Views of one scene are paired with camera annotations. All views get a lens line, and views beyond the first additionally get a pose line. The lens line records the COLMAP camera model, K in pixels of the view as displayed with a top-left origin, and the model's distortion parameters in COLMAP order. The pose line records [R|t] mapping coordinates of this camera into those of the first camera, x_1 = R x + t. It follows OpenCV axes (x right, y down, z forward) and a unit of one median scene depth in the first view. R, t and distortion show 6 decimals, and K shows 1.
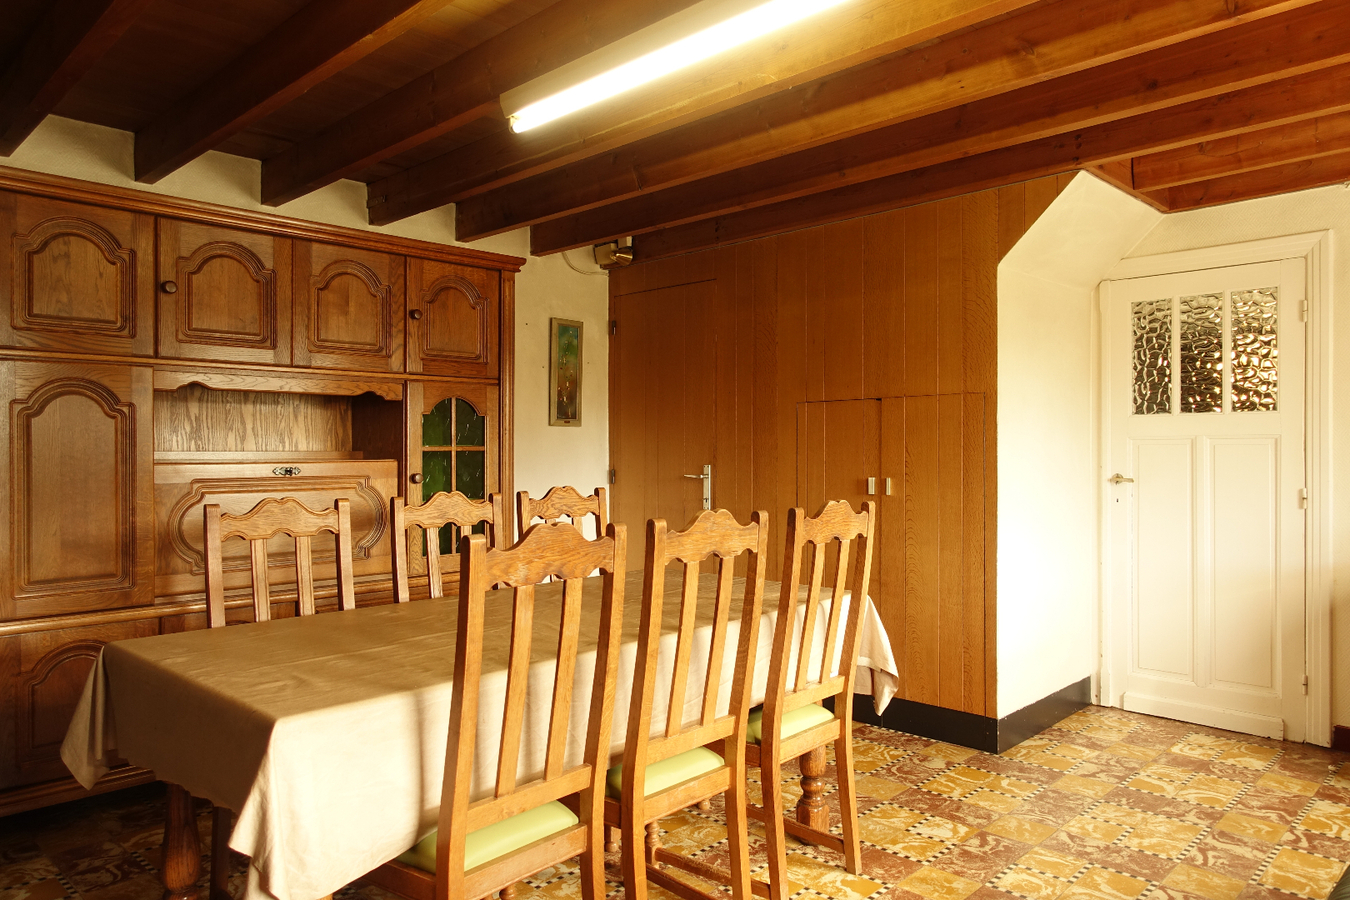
lens RADIAL K [[943.4, 0, 675.0], [0, 943.4, 450.0], [0, 0, 1]] dist [0.000681, -0.002131]
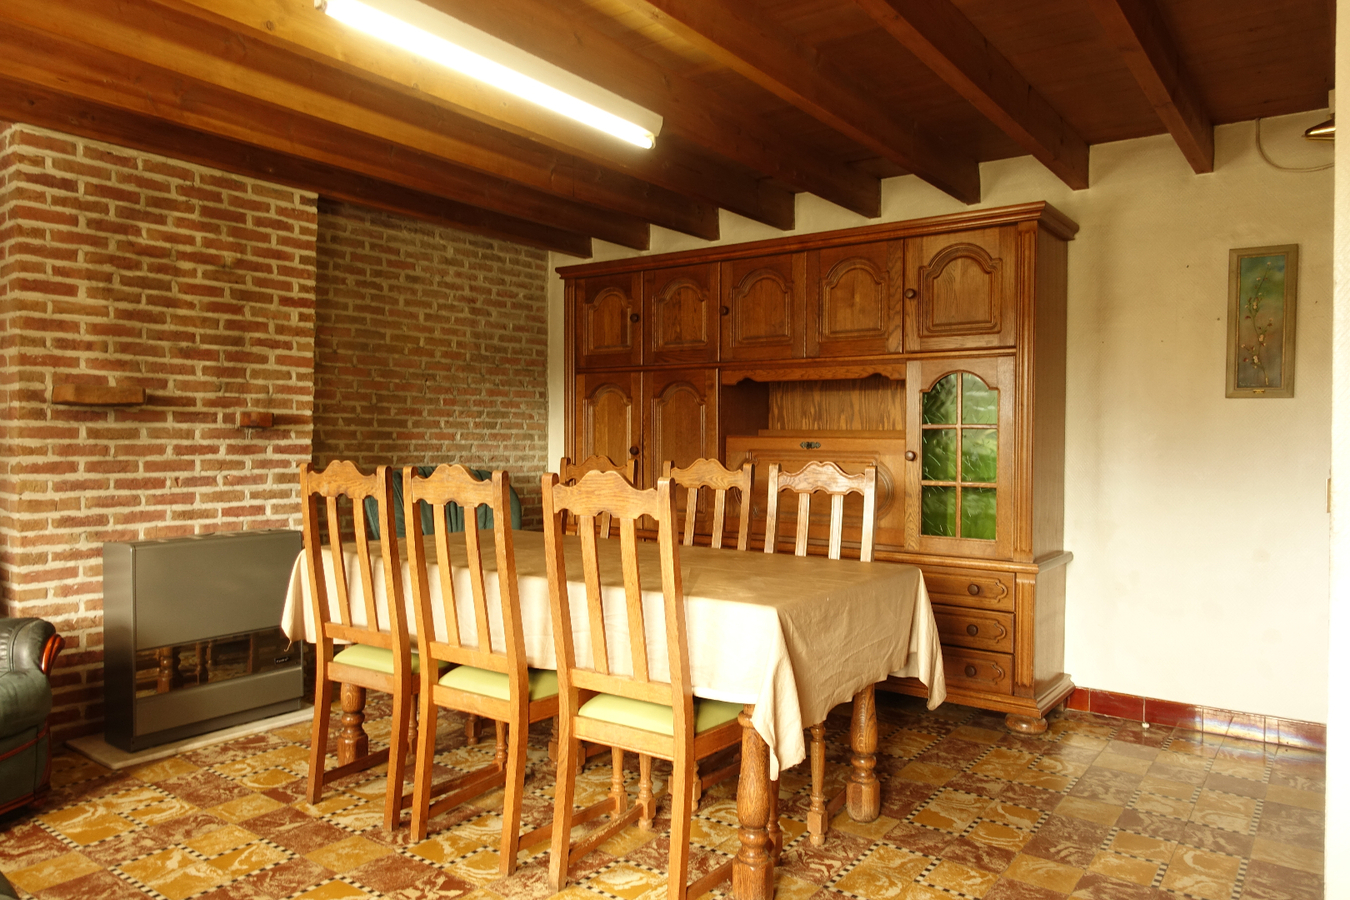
lens RADIAL K [[943.4, 0, 675.0], [0, 943.4, 450.0], [0, 0, 1]] dist [0.000681, -0.002131]
pose [[0.147703, 0.017375, -0.988879, 0.689871], [-0.005582, 0.999844, 0.016734, 0.008676], [0.989016, 0.003049, 0.147777, 0.601042]]
